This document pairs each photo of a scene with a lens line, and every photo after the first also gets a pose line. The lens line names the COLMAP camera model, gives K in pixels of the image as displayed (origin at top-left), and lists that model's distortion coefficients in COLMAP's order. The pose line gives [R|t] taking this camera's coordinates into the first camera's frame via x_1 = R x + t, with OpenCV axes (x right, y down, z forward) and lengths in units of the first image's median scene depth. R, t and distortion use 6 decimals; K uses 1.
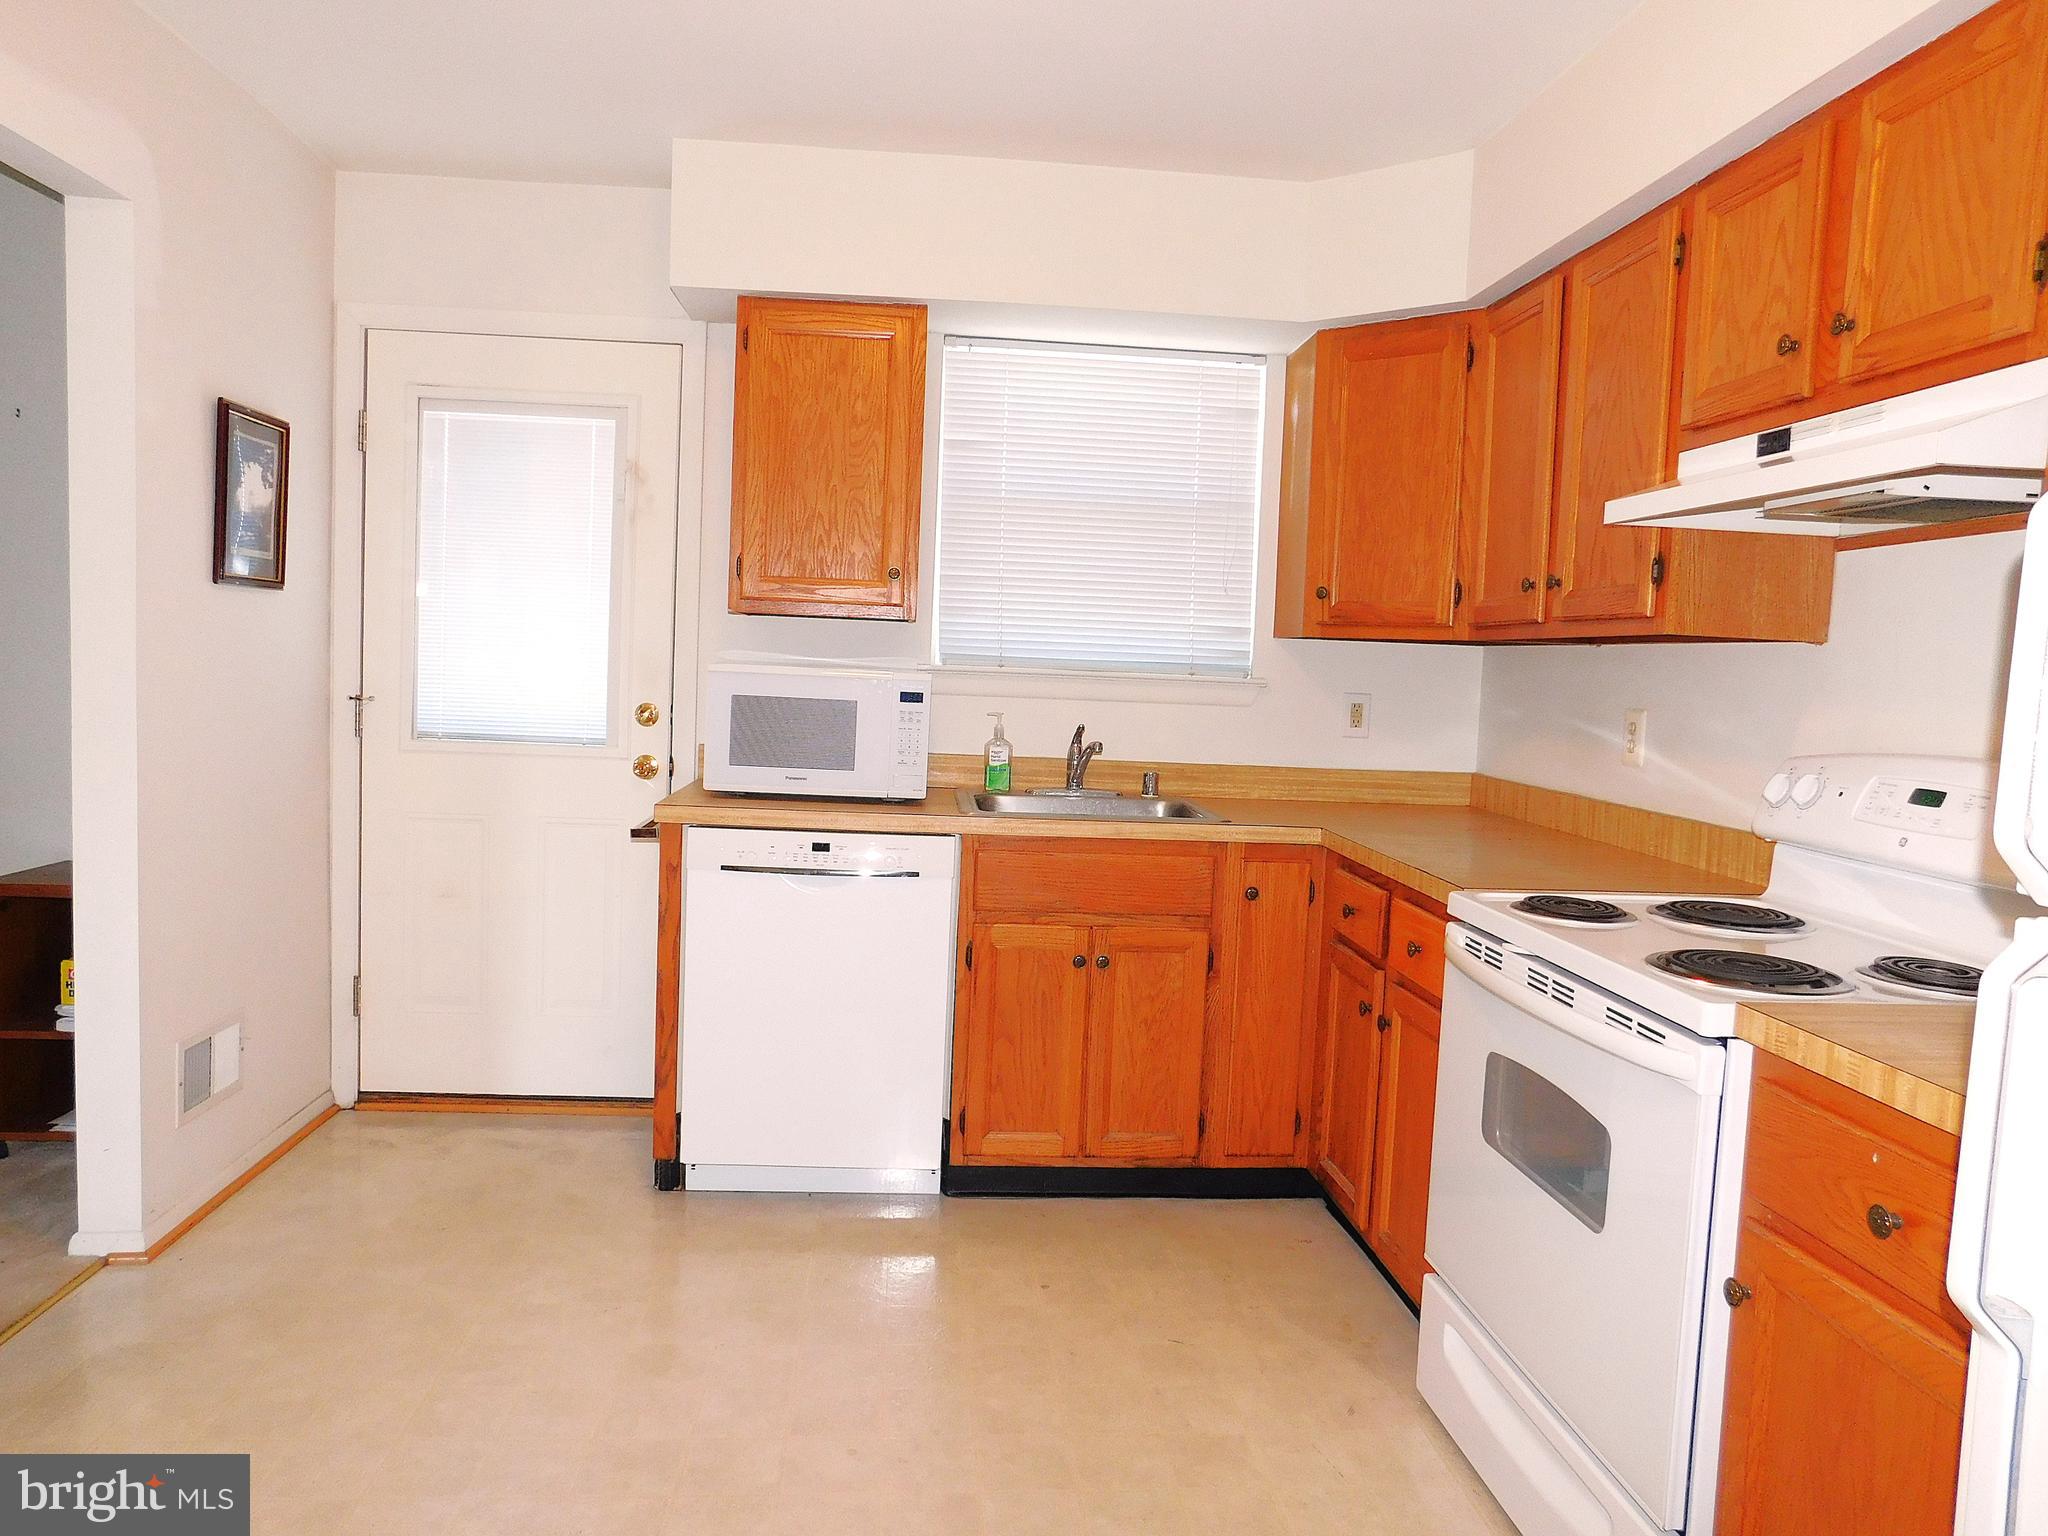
lens RADIAL K [[1371.3, 0, 1018.2], [0, 1371.3, 764.9], [0, 0, 1]] dist [-0.056249, 0.052675]
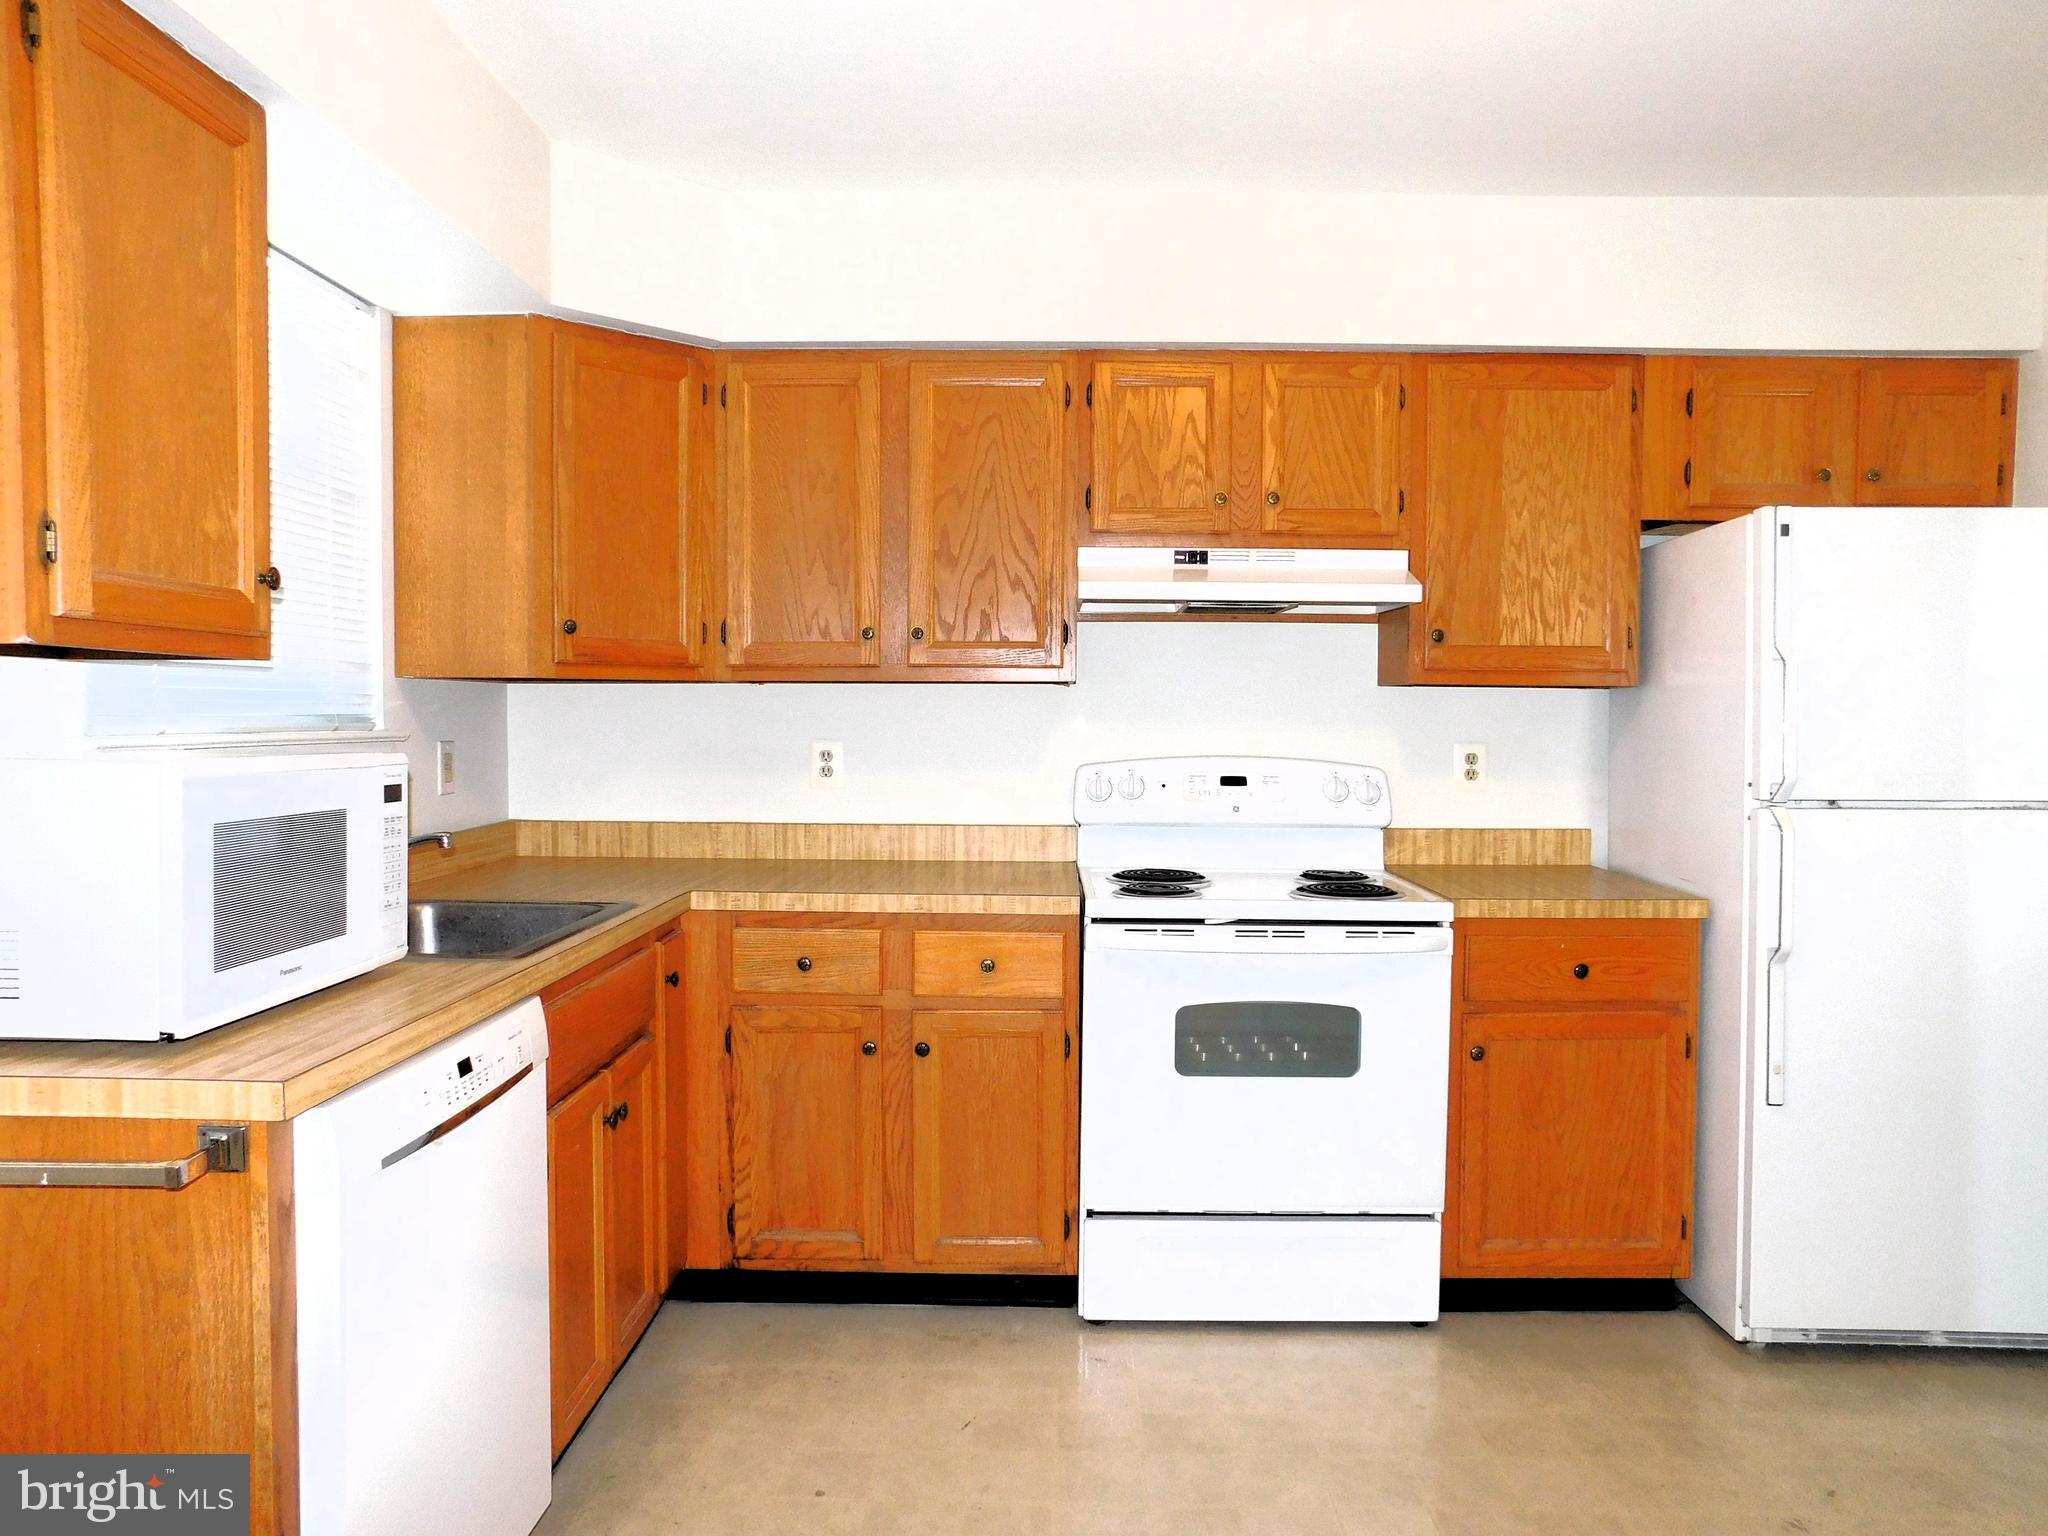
lens RADIAL K [[1371.3, 0, 1018.2], [0, 1371.3, 764.9], [0, 0, 1]] dist [-0.056249, 0.052675]
pose [[0.102727, -0.079014, 0.991566, -0.959374], [0.073676, 0.994706, 0.071632, -0.127011], [-0.991977, 0.065696, 0.108005, 1.006250]]
